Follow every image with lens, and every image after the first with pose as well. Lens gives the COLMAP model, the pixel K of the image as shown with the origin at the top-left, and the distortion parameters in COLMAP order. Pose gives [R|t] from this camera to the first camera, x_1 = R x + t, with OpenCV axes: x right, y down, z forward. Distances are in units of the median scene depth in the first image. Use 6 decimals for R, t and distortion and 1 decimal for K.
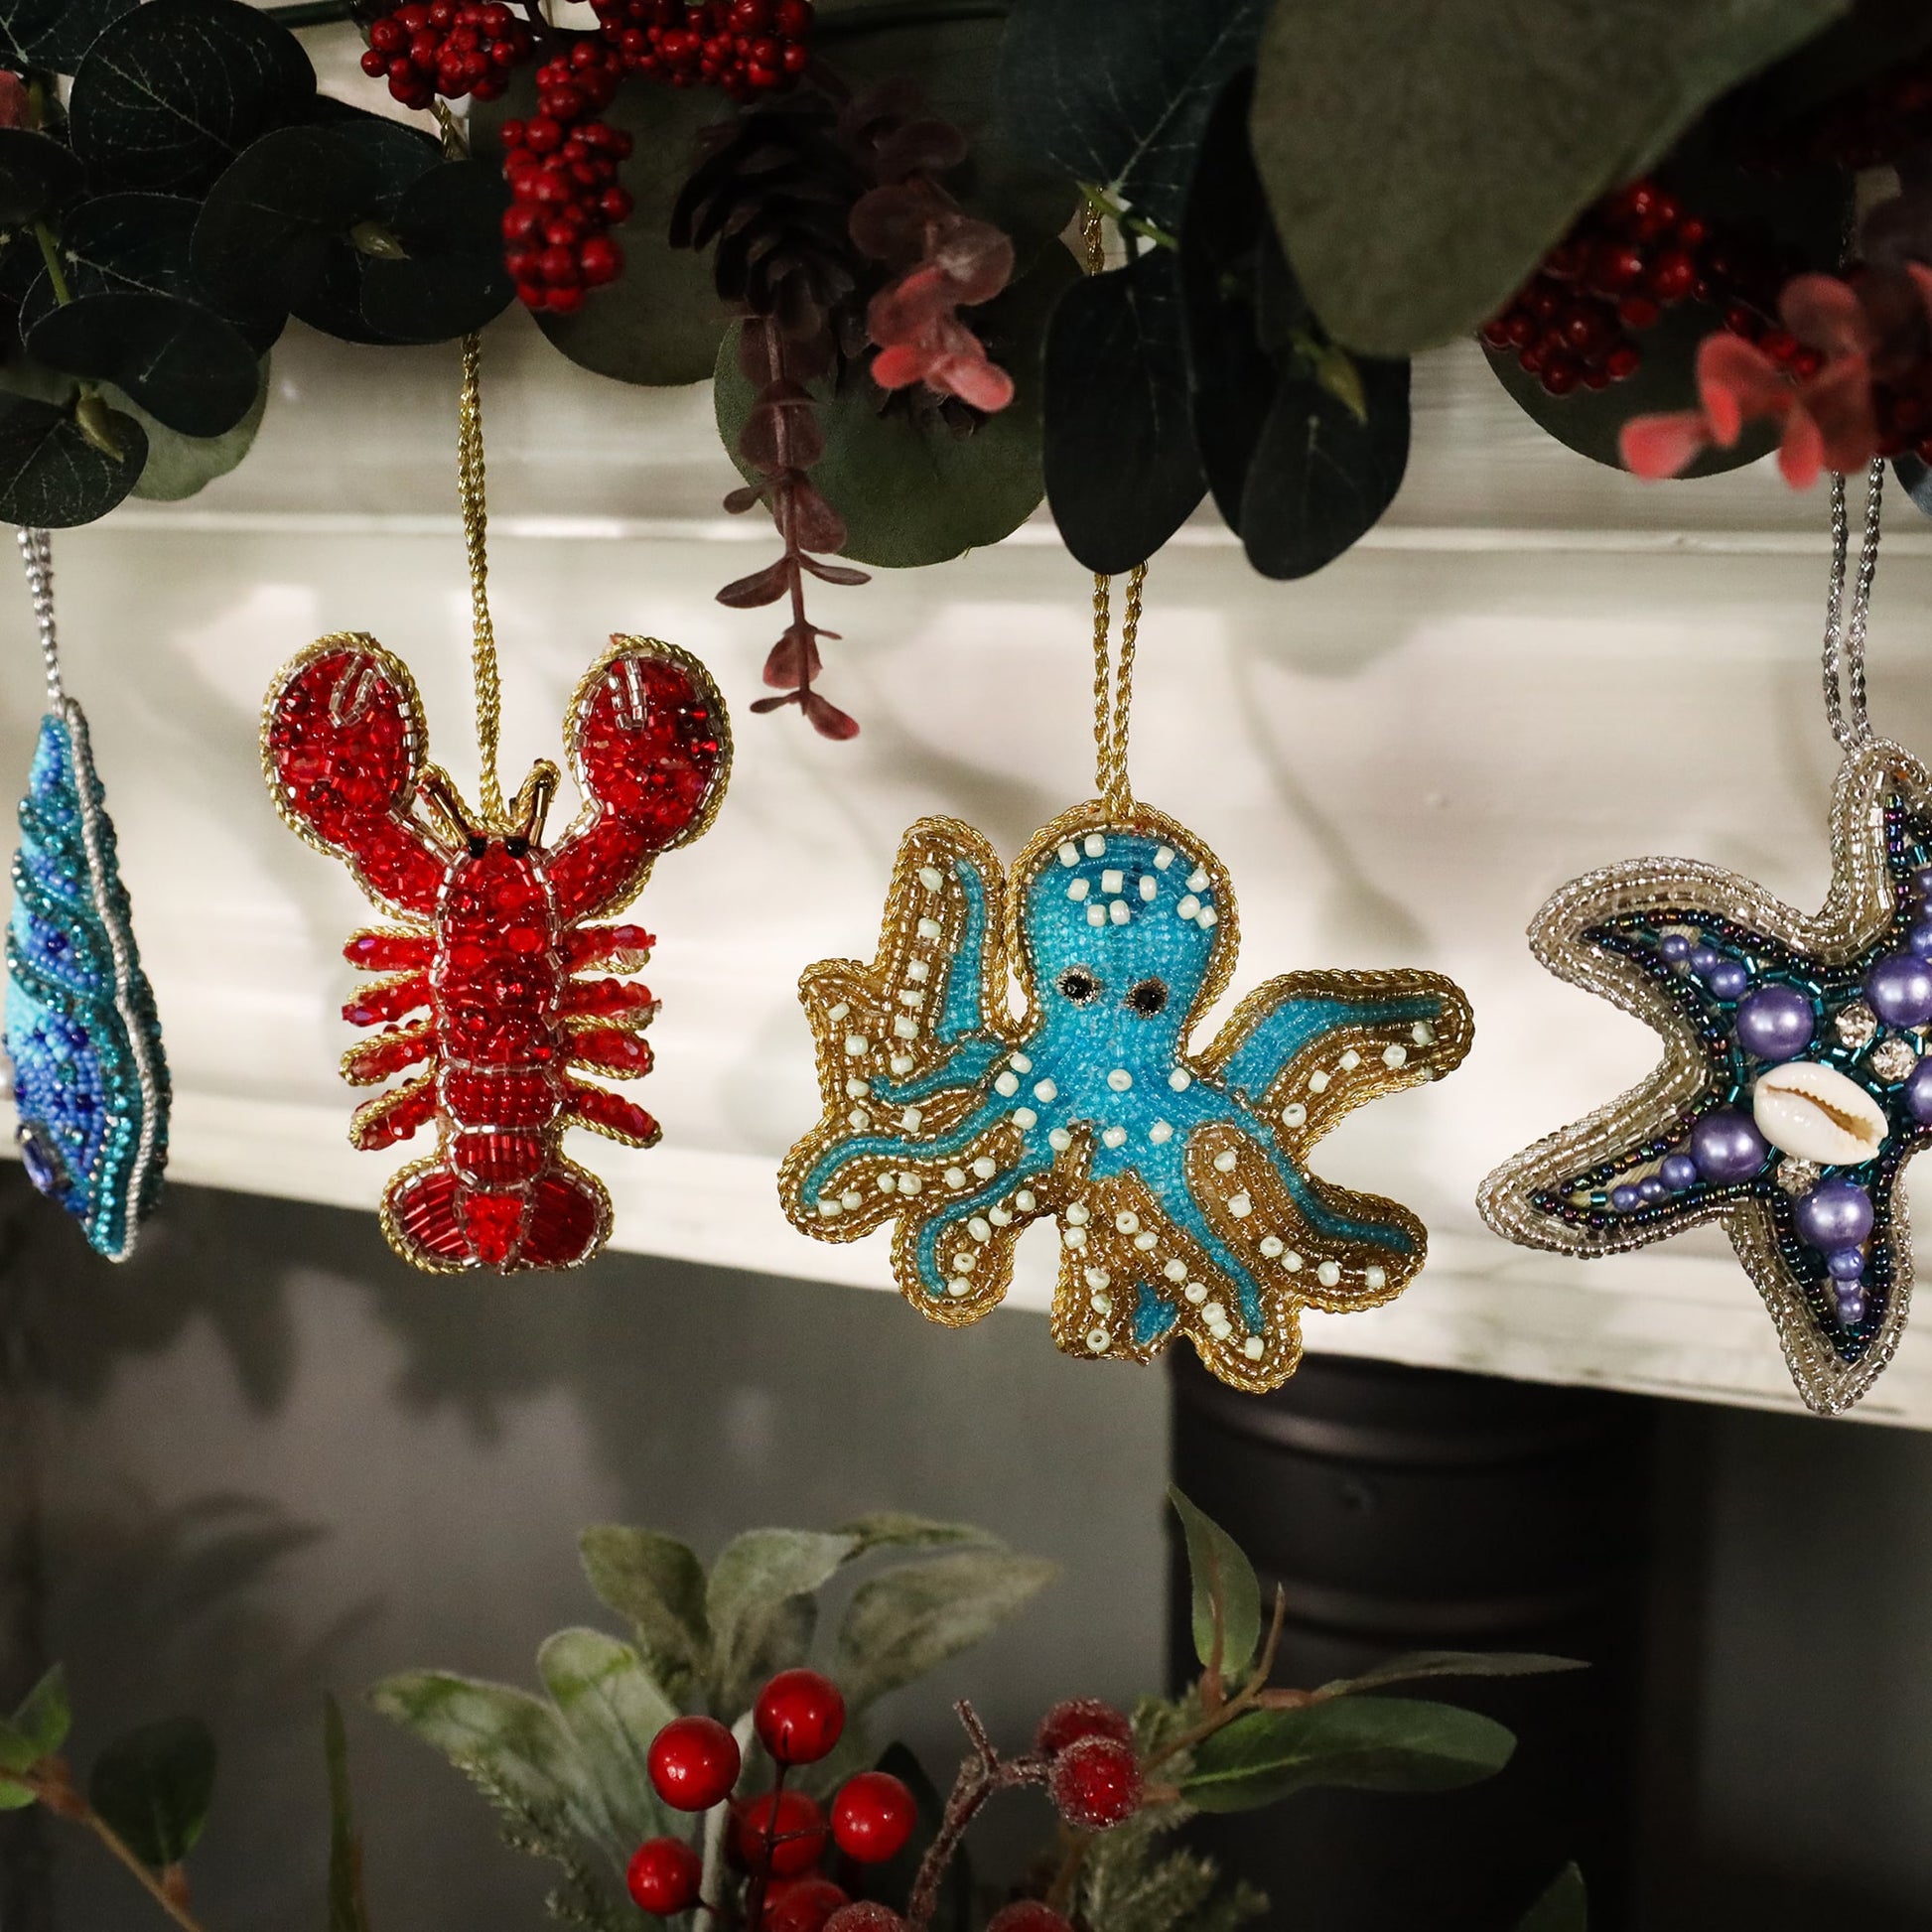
lens RADIAL K [[2642.7, 0, 1001.6], [0, 2642.7, 966.4], [0, 0, 1]] dist [-0.109629, 0.547381]
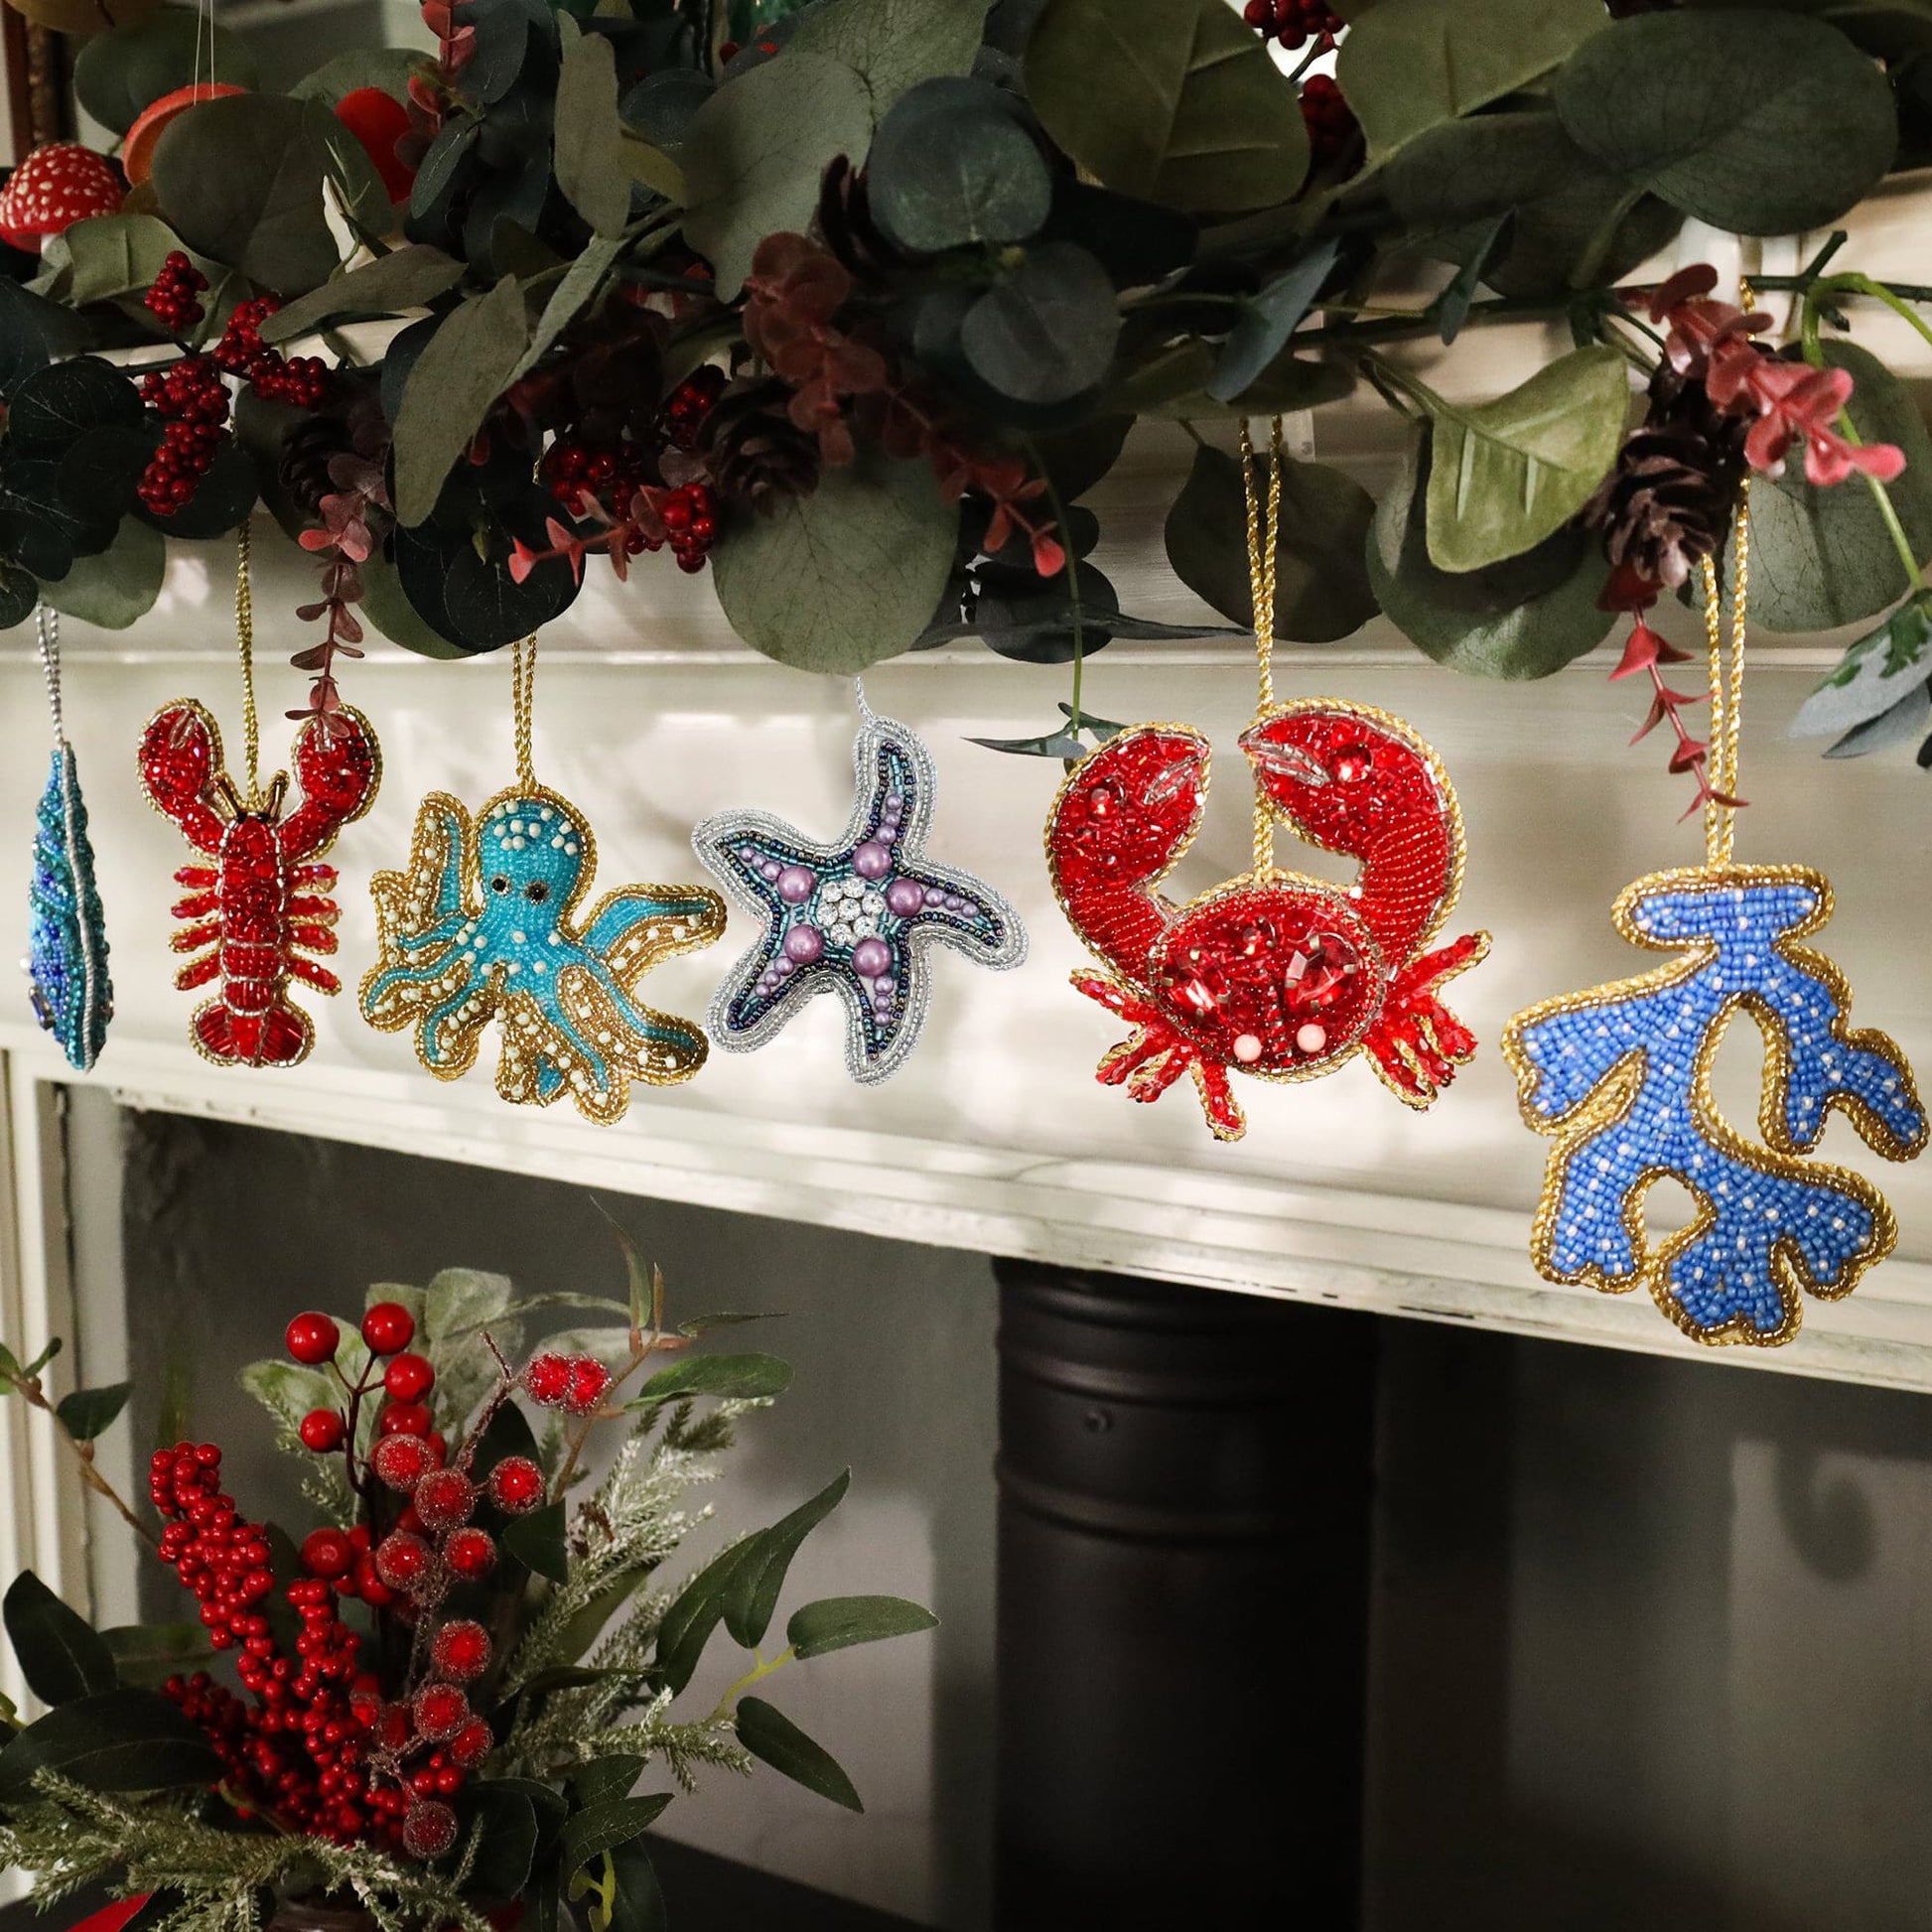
lens RADIAL K [[2642.7, 0, 1001.6], [0, 2642.7, 966.4], [0, 0, 1]] dist [-0.109629, 0.547381]
pose [[0.979091, 0.030387, -0.201140, 0.666548], [-0.050555, 0.994106, -0.095904, 0.199914], [0.197040, 0.104067, 0.974856, -0.624730]]
